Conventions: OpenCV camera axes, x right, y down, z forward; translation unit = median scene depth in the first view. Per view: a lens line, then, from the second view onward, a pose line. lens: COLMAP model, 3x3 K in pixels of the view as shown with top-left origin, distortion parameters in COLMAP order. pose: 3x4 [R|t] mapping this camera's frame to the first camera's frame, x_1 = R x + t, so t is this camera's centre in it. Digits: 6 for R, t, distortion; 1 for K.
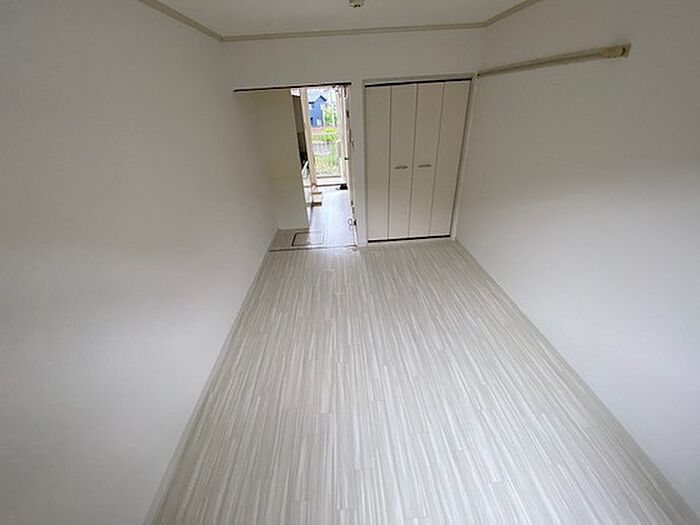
lens RADIAL K [[291.0, 0, 348.1], [0, 291.0, 255.4], [0, 0, 1]] dist [0.057613, -0.037620]
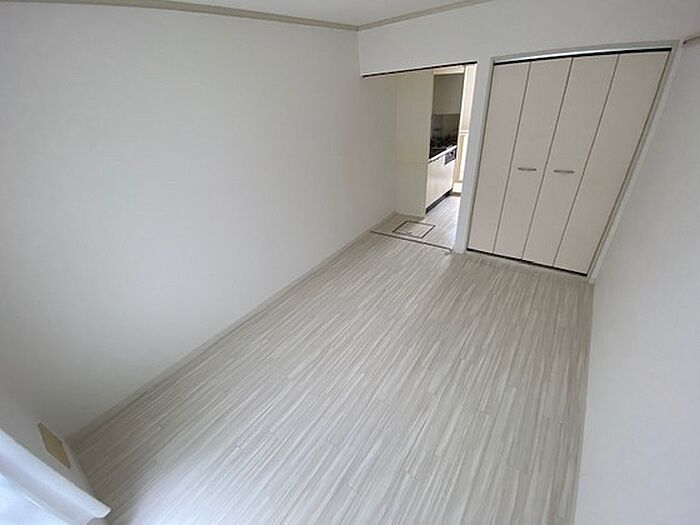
lens RADIAL K [[277.0, 0, 350.0], [0, 277.0, 262.5], [0, 0, 1]] dist [-0.020881, -0.006396]
pose [[0.765400, 0.316605, -0.560290, 0.281666], [-0.247650, 0.948475, 0.197650, -0.088364], [0.593998, -0.012526, 0.804369, 0.133995]]
